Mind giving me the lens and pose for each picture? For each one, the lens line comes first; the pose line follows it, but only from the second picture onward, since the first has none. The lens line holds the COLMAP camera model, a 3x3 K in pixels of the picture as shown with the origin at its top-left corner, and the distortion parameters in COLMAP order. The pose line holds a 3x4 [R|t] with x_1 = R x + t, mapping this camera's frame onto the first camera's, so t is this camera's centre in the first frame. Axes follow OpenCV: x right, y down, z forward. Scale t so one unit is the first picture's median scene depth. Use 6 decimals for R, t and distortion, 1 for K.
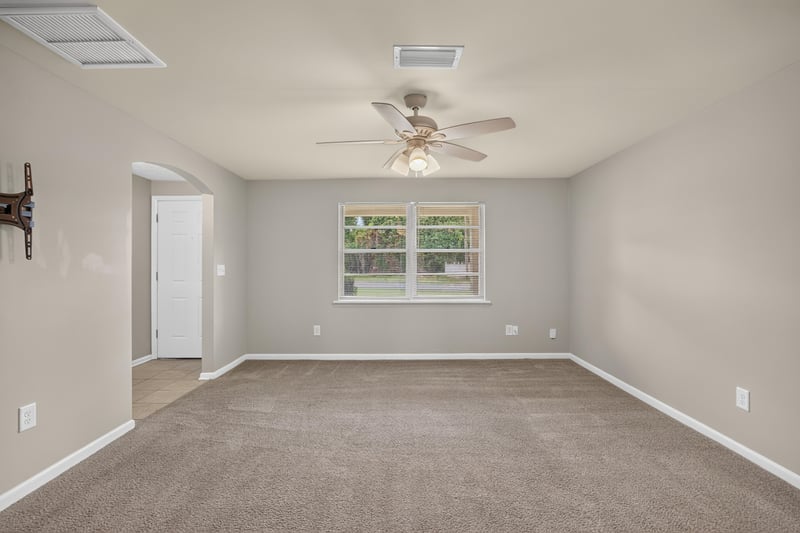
lens RADIAL K [[371.0, 0, 402.9], [0, 371.0, 265.3], [0, 0, 1]] dist [-0.027987, 0.019434]
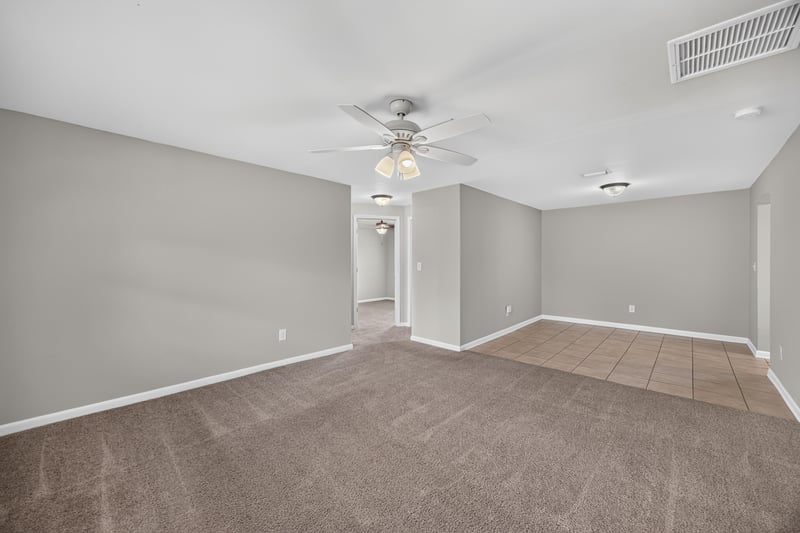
lens RADIAL K [[307.5, 0, 400.0], [0, 307.5, 266.5], [0, 0, 1]] dist [-0.032008, 0.015898]
pose [[-0.714972, -0.006271, 0.699125, -0.407862], [0.004872, 0.999891, 0.013952, -0.004086], [-0.699136, 0.013381, -0.714863, 1.165257]]
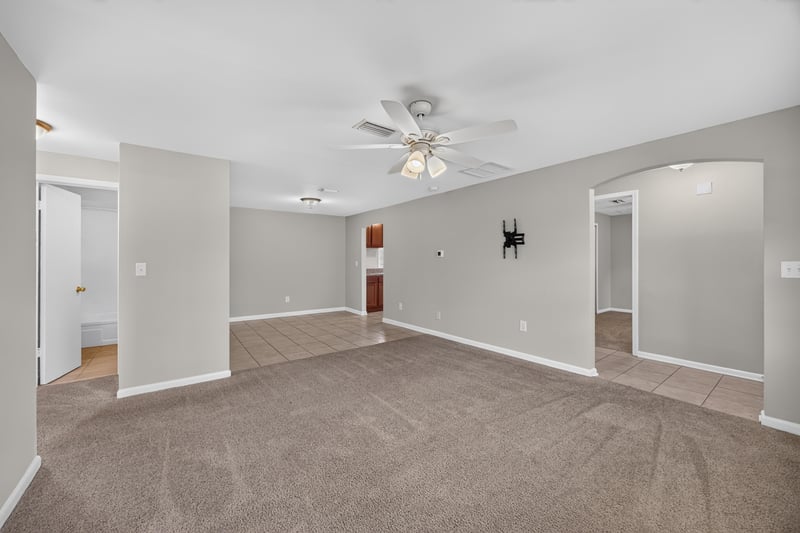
lens RADIAL K [[307.5, 0, 400.0], [0, 307.5, 266.5], [0, 0, 1]] dist [-0.032008, 0.015898]
pose [[-0.807208, 0.016430, -0.590039, 0.428028], [0.003566, 0.999730, 0.022960, -0.008160], [0.590257, 0.016430, -0.807048, 1.199294]]
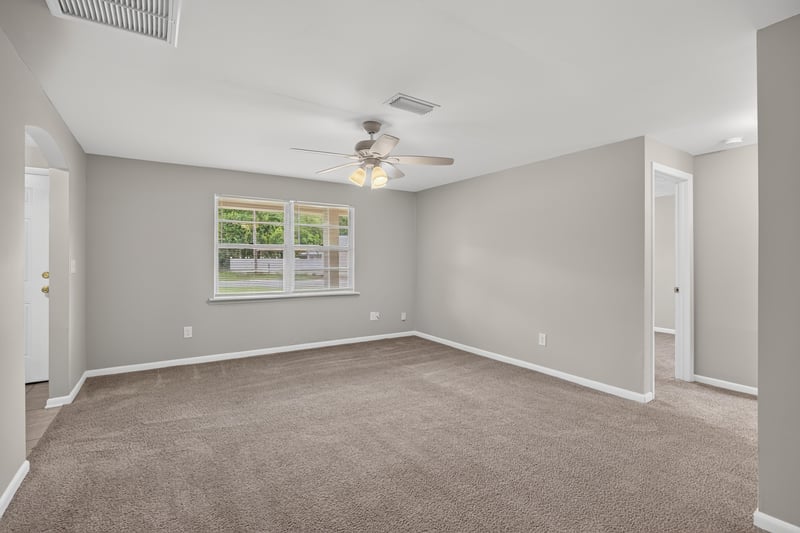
lens RADIAL K [[371.0, 0, 402.9], [0, 371.0, 265.3], [0, 0, 1]] dist [-0.027987, 0.019434]
pose [[0.835968, -0.002230, 0.548773, -0.395354], [-0.004768, 0.999924, 0.011326, -0.001256], [-0.548757, -0.012085, 0.835894, -0.058428]]
